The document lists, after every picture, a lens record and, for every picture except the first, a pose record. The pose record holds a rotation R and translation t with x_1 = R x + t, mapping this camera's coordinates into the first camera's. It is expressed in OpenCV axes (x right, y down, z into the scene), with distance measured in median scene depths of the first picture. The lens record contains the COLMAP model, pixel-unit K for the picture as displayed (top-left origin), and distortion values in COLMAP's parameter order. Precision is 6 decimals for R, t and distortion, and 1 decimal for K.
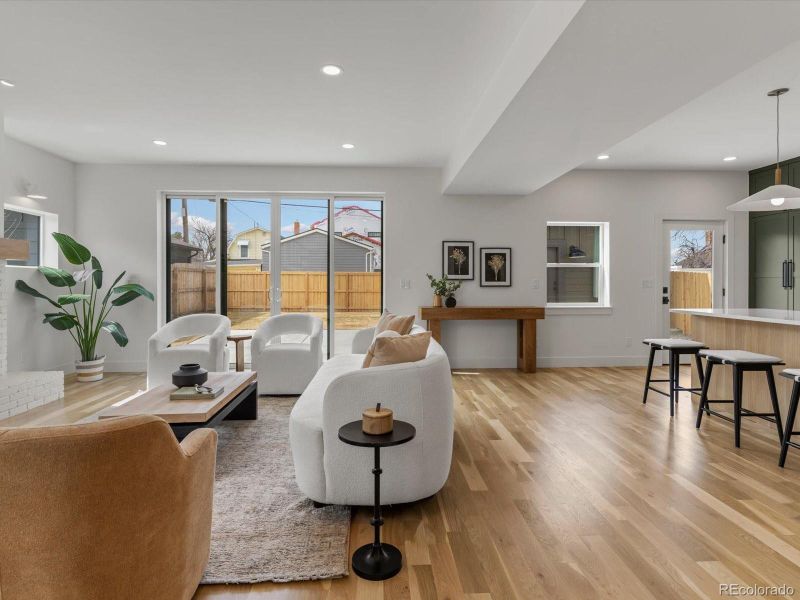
lens RADIAL K [[429.3, 0, 399.4], [0, 429.3, 296.6], [0, 0, 1]] dist [-0.000362, 0.001637]
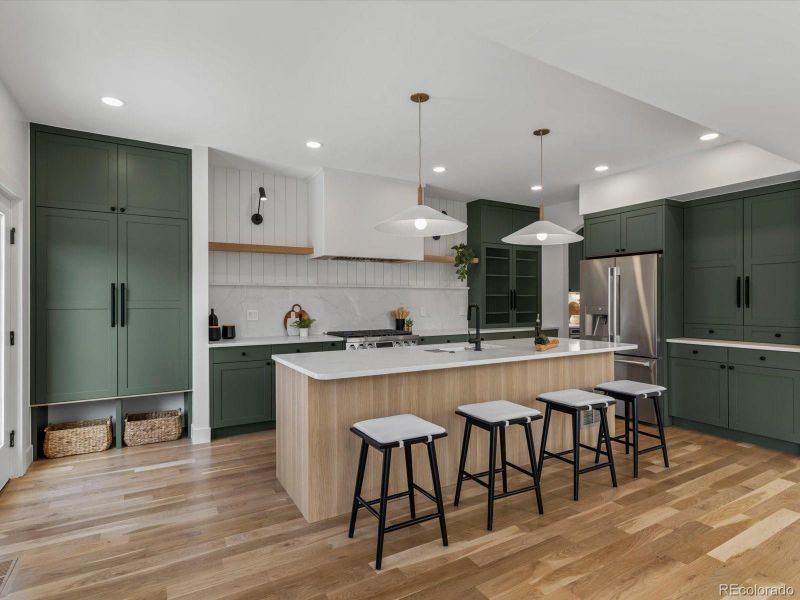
lens RADIAL K [[429.3, 0, 399.4], [0, 429.3, 296.6], [0, 0, 1]] dist [-0.000362, 0.001637]
pose [[-0.461956, 0.008640, 0.886861, 0.084546], [0.032947, 0.999430, 0.007425, -0.051419], [-0.886291, 0.032650, -0.461977, 0.881939]]
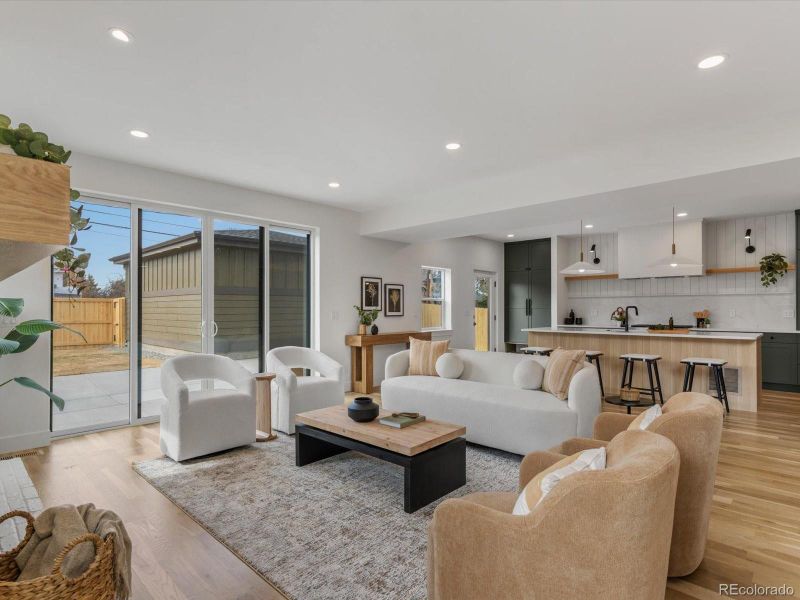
lens RADIAL K [[429.3, 0, 399.4], [0, 429.3, 296.6], [0, 0, 1]] dist [-0.000362, 0.001637]
pose [[0.726328, 0.017663, 0.687121, -0.620874], [0.026902, 0.998173, -0.054095, -0.012694], [-0.686821, 0.057775, 0.724526, 0.107267]]
